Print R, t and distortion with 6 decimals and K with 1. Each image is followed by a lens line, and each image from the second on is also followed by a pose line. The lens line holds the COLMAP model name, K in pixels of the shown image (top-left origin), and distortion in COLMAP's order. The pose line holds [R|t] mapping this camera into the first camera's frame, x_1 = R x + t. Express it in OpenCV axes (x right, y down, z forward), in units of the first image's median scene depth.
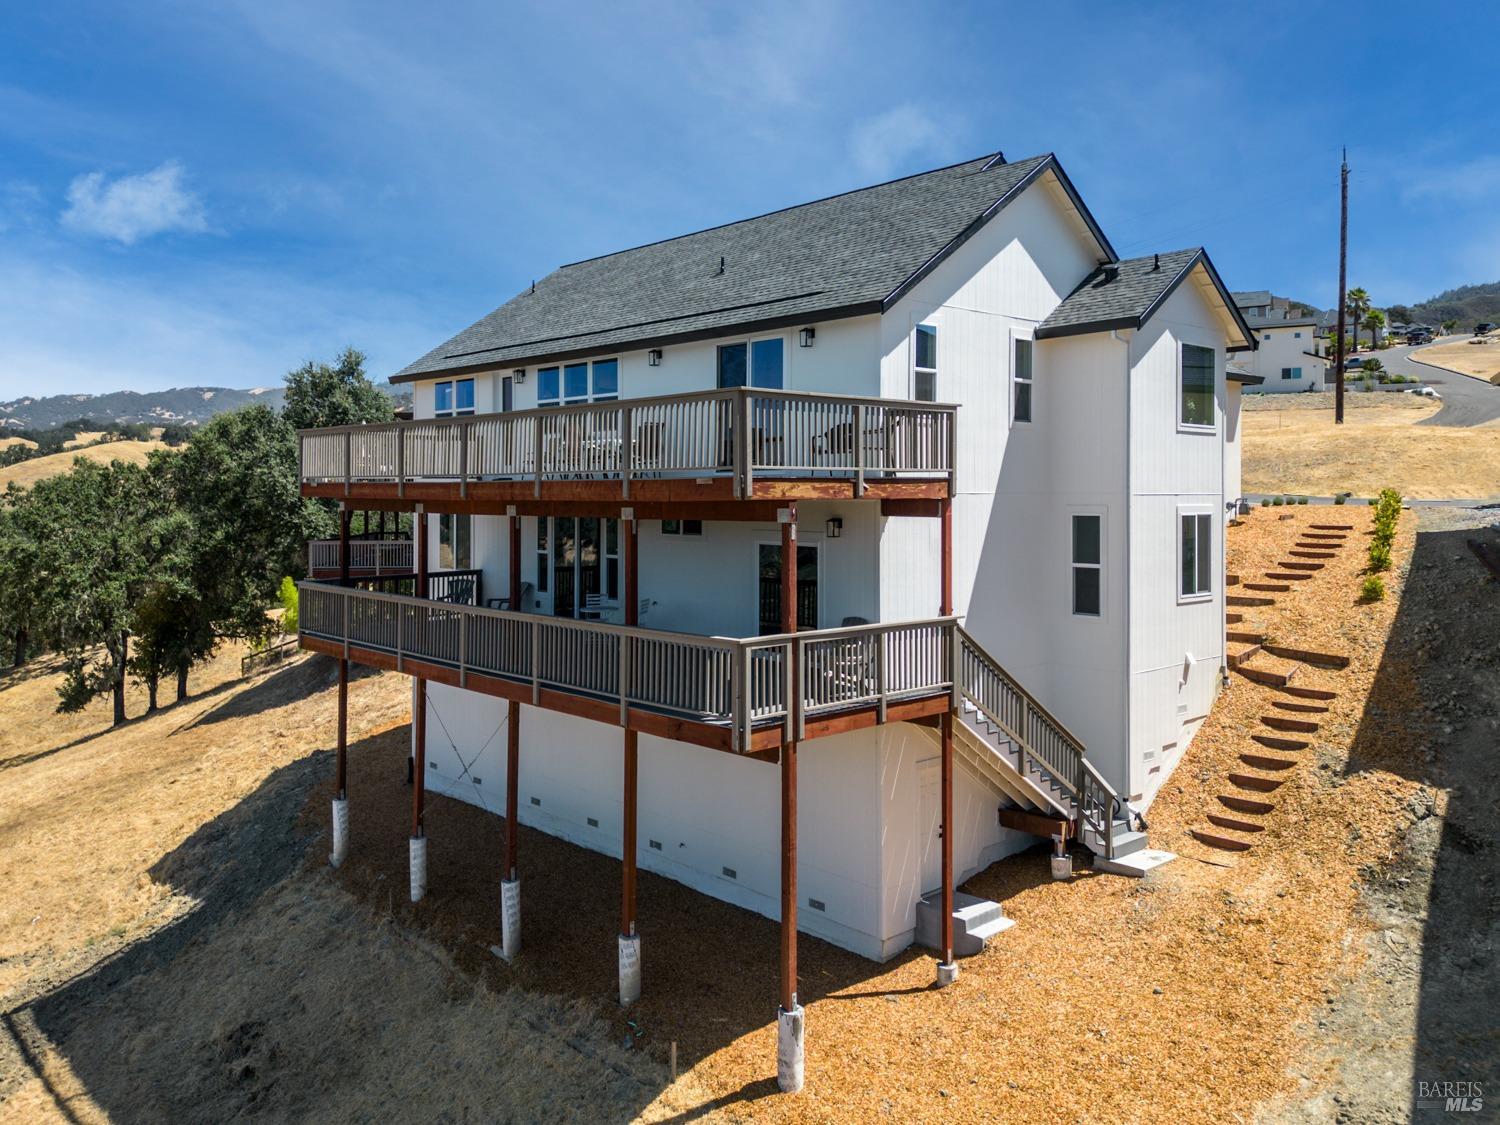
lens RADIAL K [[1304.5, 0, 750.0], [0, 1304.5, 562.5], [0, 0, 1]] dist [-0.003175, 0.100632]
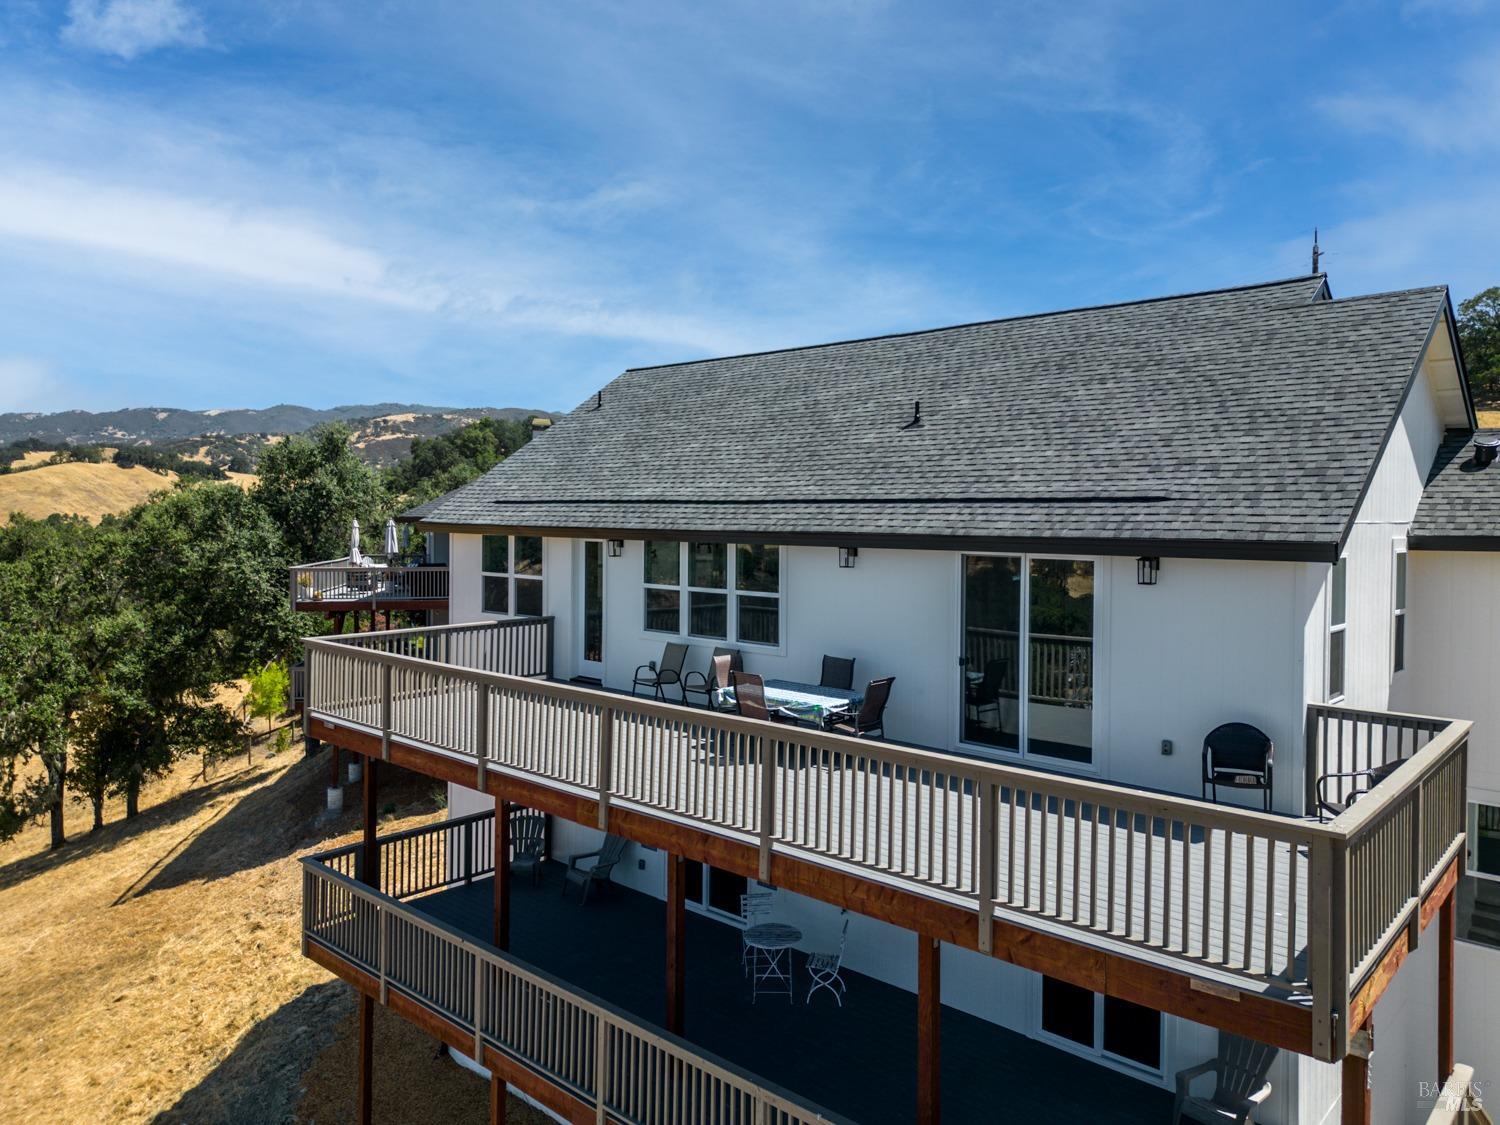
lens RADIAL K [[1056.1, 0, 747.4], [0, 1056.1, 556.1], [0, 0, 1]] dist [0.069140, -0.069783]
pose [[0.994237, 0.007288, 0.106959, -0.106289], [-0.010192, 0.999593, 0.026632, -0.098002], [-0.106721, -0.027568, 0.993907, 0.255031]]
